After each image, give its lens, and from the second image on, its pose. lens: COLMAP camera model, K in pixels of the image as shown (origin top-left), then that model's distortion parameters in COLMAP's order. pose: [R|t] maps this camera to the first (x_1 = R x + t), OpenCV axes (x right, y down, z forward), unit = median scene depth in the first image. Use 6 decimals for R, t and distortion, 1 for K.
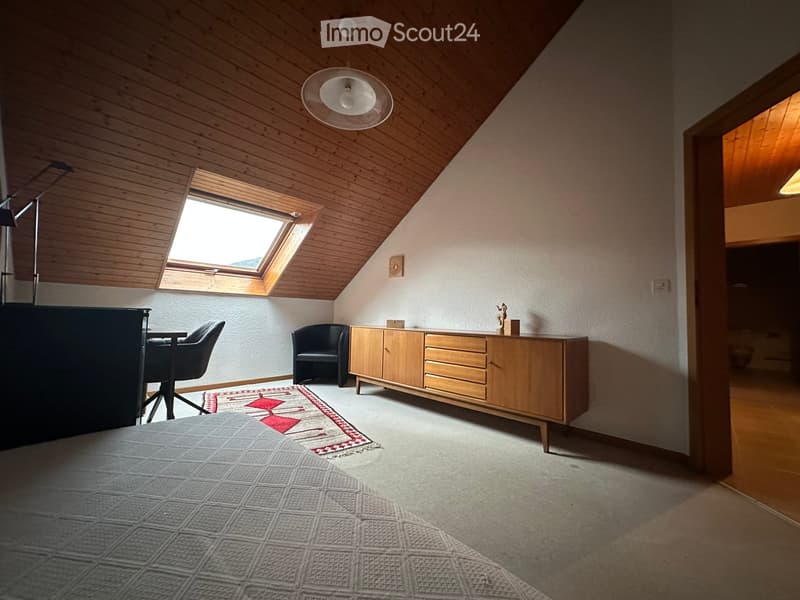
lens RADIAL K [[321.9, 0, 400.0], [0, 321.9, 300.0], [0, 0, 1]] dist [0.000392, -0.000064]
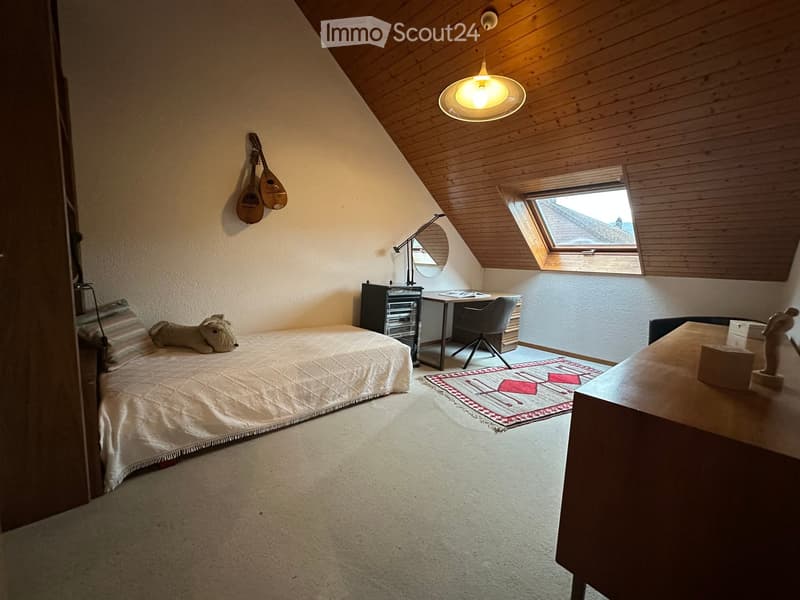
lens RADIAL K [[321.9, 0, 400.0], [0, 321.9, 300.0], [0, 0, 1]] dist [0.000392, -0.000064]
pose [[-0.064413, 0.082347, -0.994520, 0.804400], [0.008554, 0.996598, 0.081965, -0.034220], [0.997887, -0.003227, -0.064899, 0.657307]]
